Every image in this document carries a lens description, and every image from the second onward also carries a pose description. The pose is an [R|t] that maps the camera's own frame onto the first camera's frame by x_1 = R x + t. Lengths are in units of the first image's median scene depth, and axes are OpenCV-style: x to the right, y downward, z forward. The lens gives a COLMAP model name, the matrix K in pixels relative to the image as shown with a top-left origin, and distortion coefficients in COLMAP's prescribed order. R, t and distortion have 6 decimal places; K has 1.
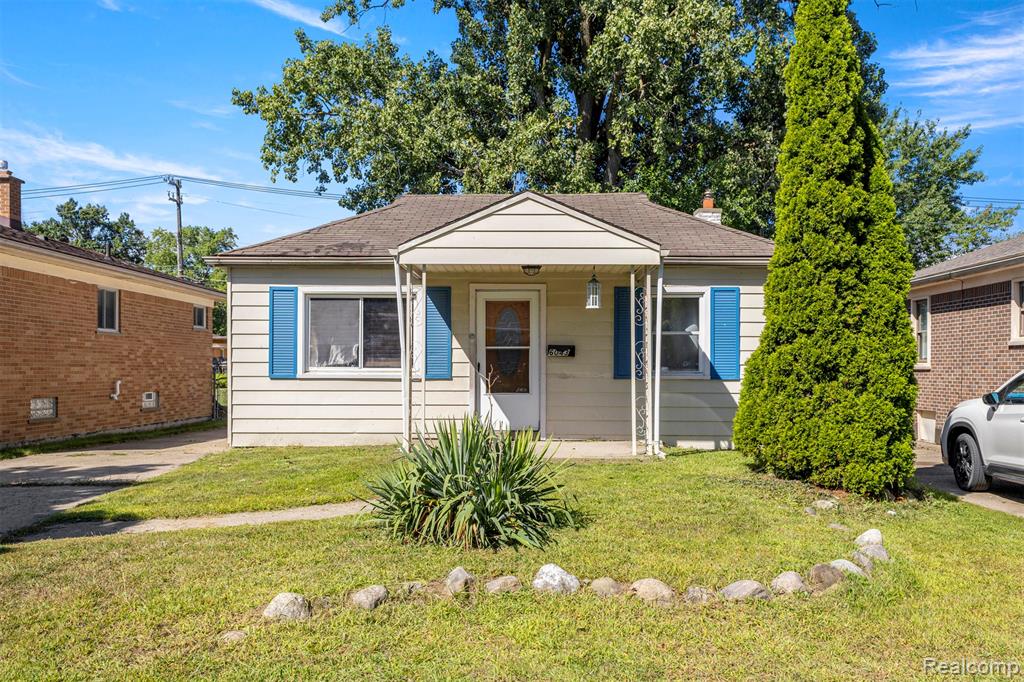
lens RADIAL K [[845.0, 0, 511.1], [0, 845.0, 350.5], [0, 0, 1]] dist [0.007645, -0.003017]
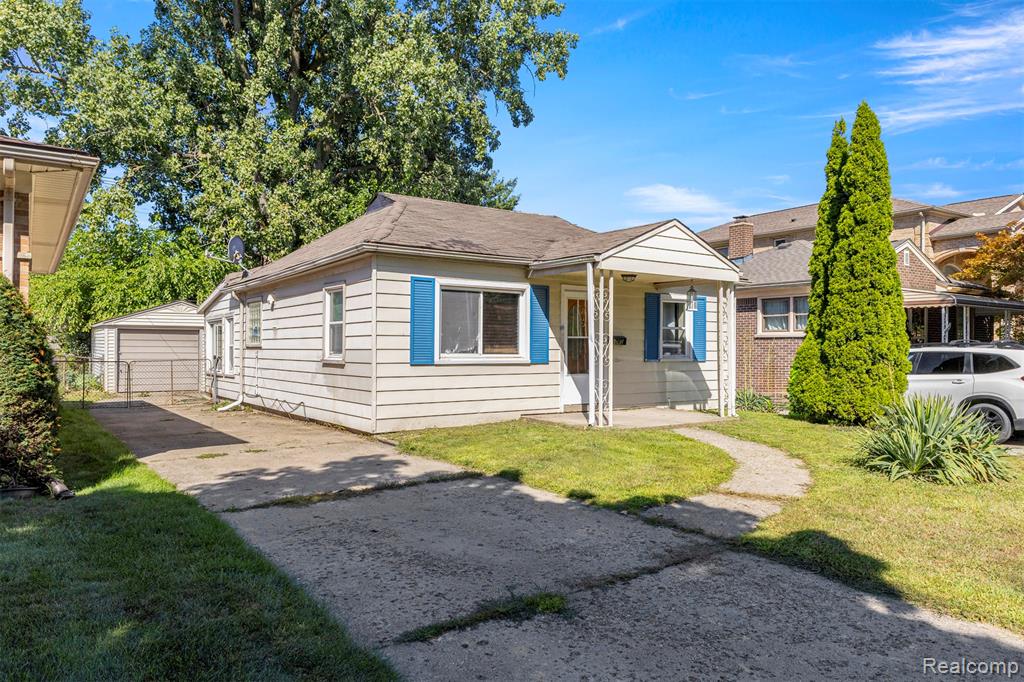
lens RADIAL K [[689.9, 0, 513.0], [0, 689.9, 338.1], [0, 0, 1]] dist [0.001339, -0.004055]
pose [[0.800656, 0.008290, 0.599067, -0.692133], [-0.015964, 0.999844, 0.007500, -0.008159], [-0.598912, -0.015568, 0.800664, 0.246627]]
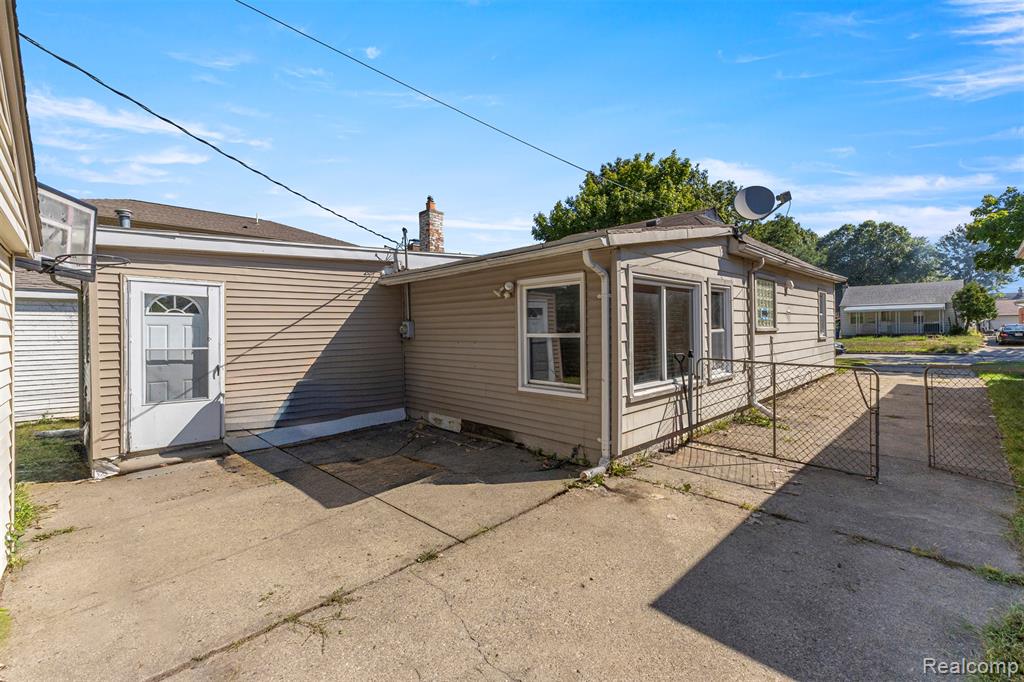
lens RADIAL K [[443.4, 0, 515.4], [0, 443.4, 334.8], [0, 0, 1]] dist [0.000059, -0.000210]
pose [[-0.722750, 0.005171, 0.691090, -0.518450], [-0.002445, 0.999947, -0.010039, 0.037619], [-0.691105, -0.008946, -0.722699, 2.279286]]
